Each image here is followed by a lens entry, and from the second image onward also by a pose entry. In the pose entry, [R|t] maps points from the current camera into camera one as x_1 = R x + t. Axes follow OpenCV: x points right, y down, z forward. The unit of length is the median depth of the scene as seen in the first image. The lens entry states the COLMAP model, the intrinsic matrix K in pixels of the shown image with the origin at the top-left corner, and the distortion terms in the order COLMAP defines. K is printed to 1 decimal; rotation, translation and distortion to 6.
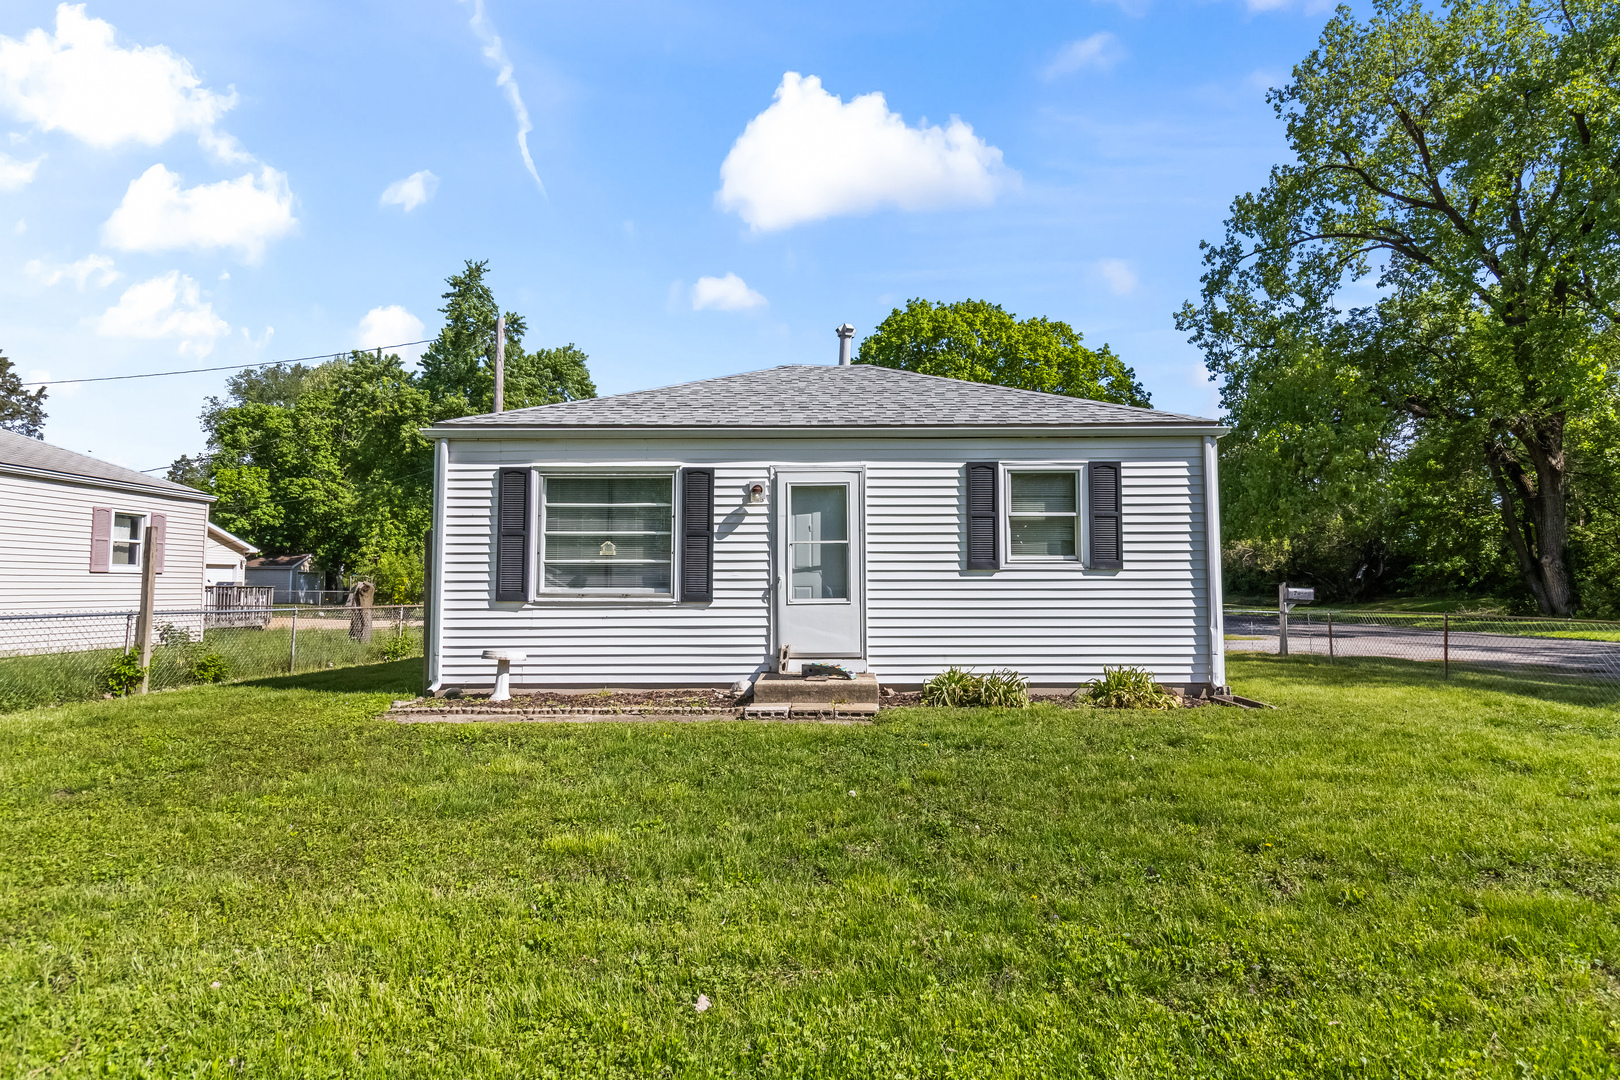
lens RADIAL K [[883.6, 0, 810.0], [0, 883.6, 540.0], [0, 0, 1]] dist [-0.001251, -0.000766]
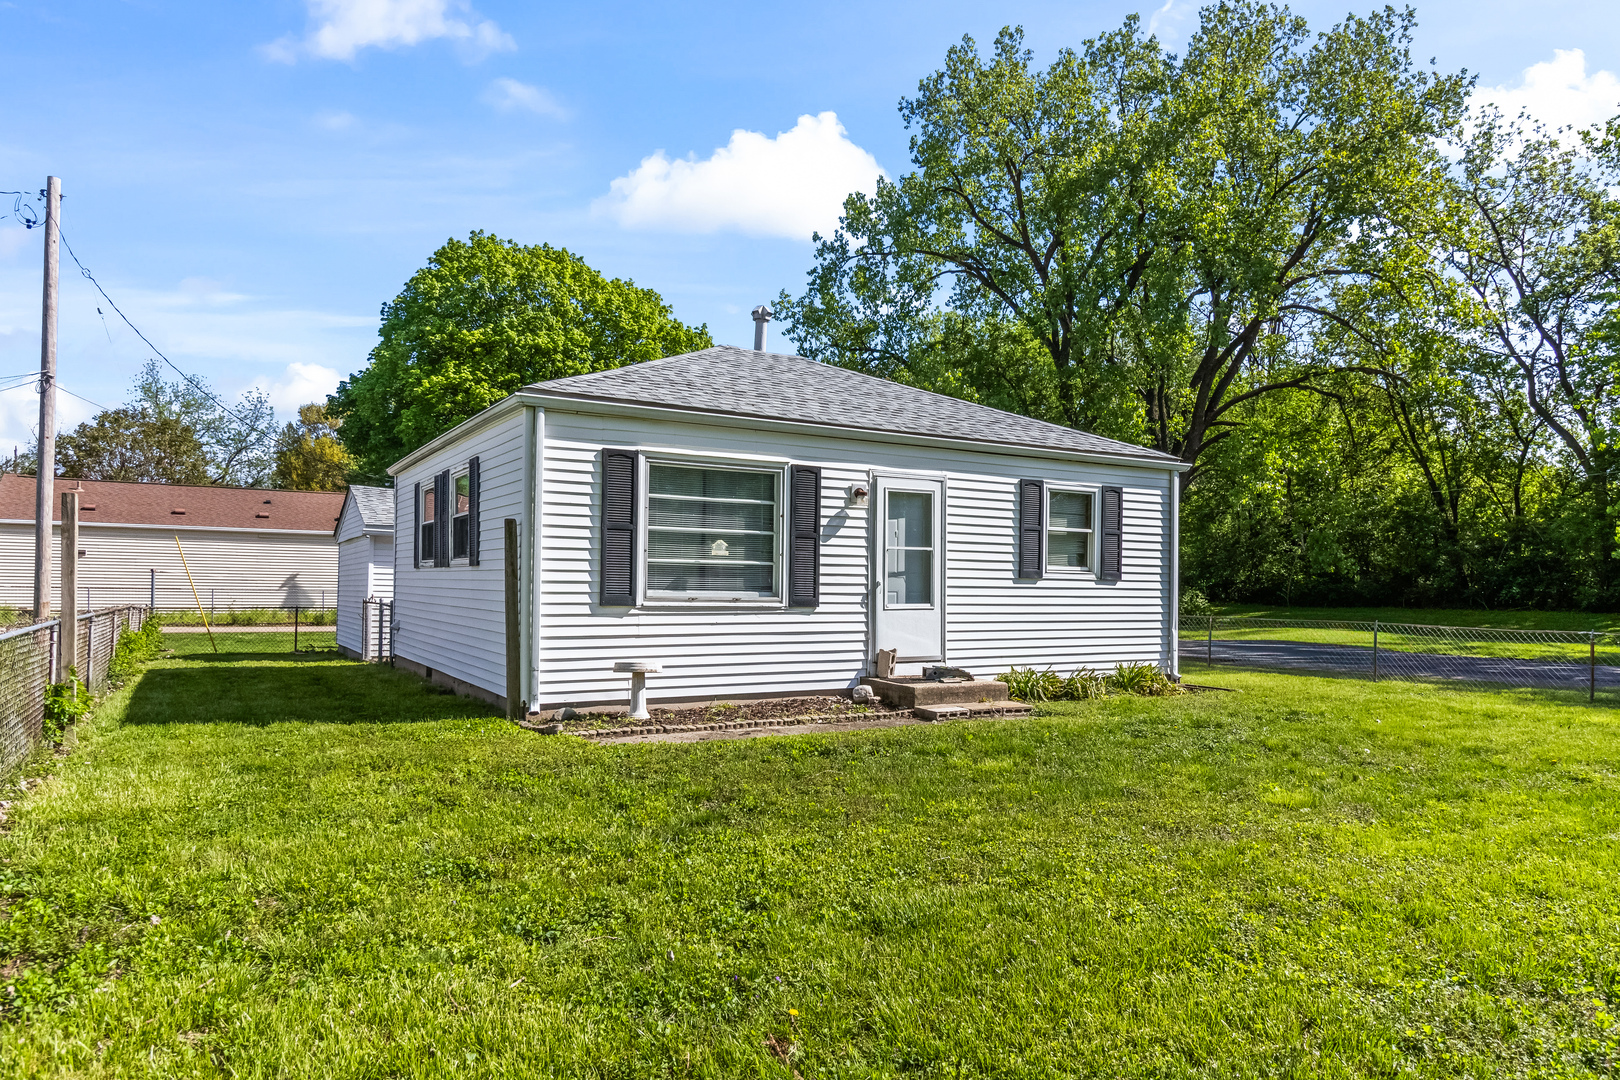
lens RADIAL K [[1042.3, 0, 809.9], [0, 1042.3, 571.8], [0, 0, 1]] dist [0.019048, 0.000287]
pose [[0.852454, 0.019474, 0.522440, -0.709330], [-0.040811, 0.998735, 0.029362, -0.001170], [-0.521207, -0.046351, 0.852170, 0.037814]]
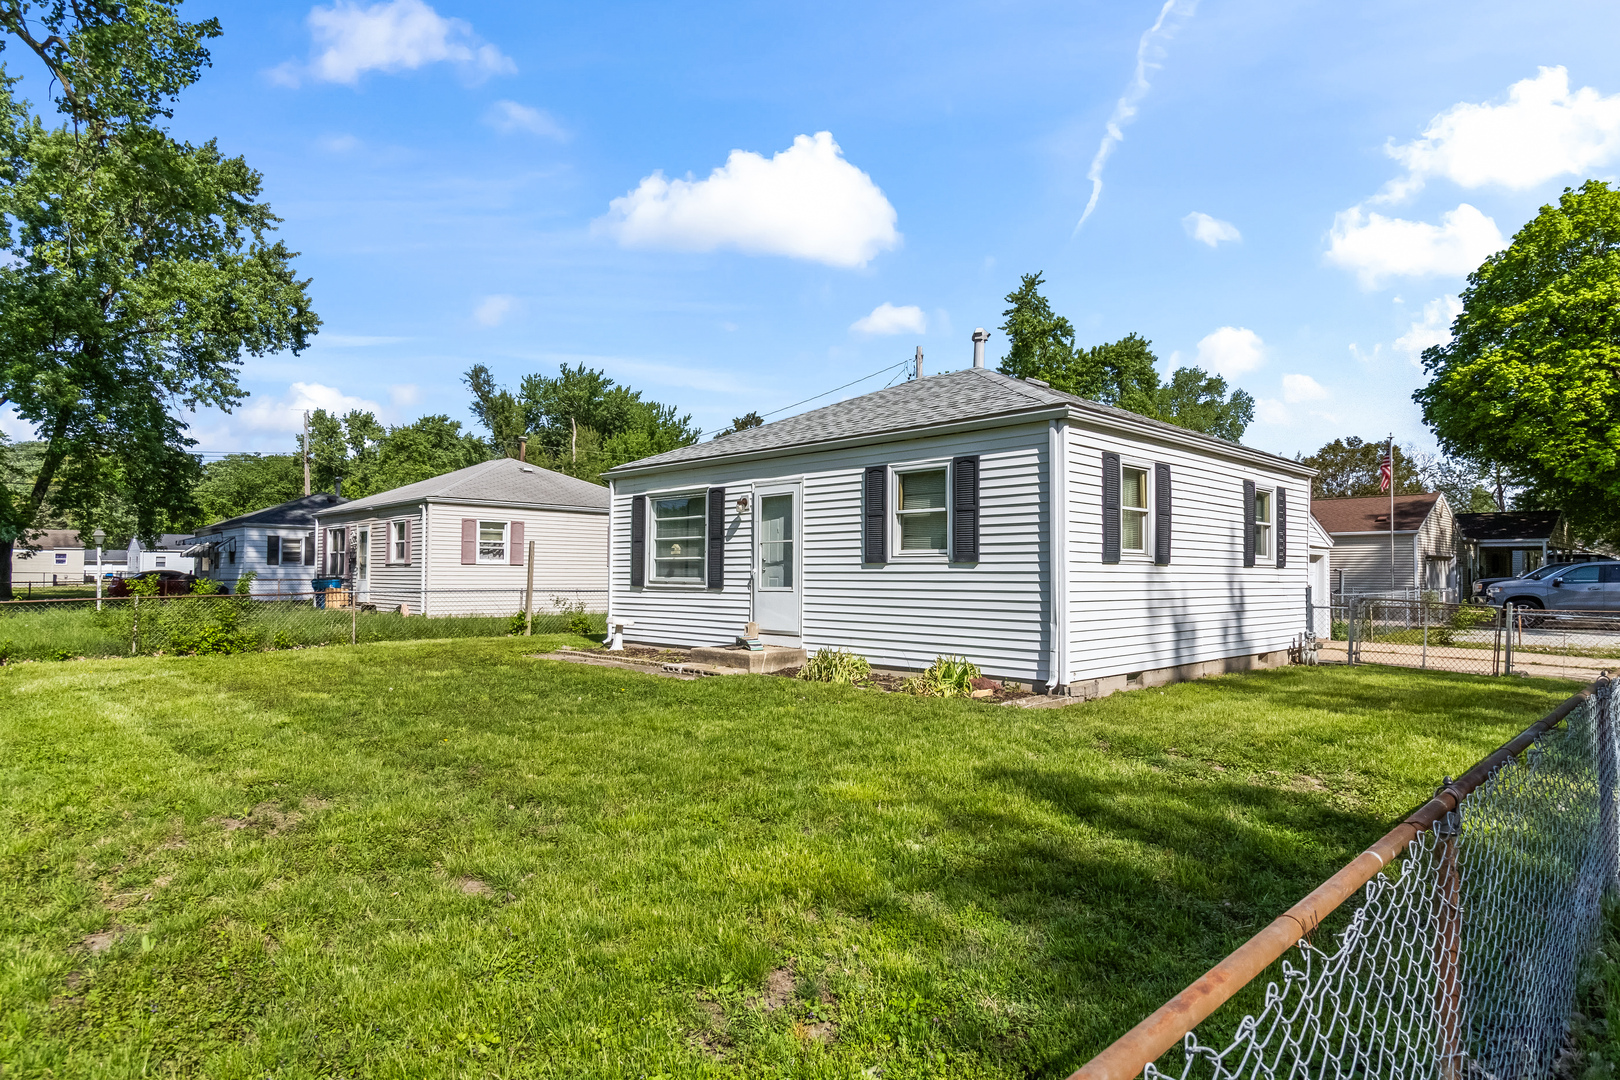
lens RADIAL K [[883.6, 0, 810.0], [0, 883.6, 540.0], [0, 0, 1]] dist [-0.001251, -0.000766]
pose [[0.715184, -0.023295, -0.698548, 0.908205], [0.031853, 0.999492, -0.000720, 0.002662], [0.698210, -0.021736, 0.715563, 0.142169]]
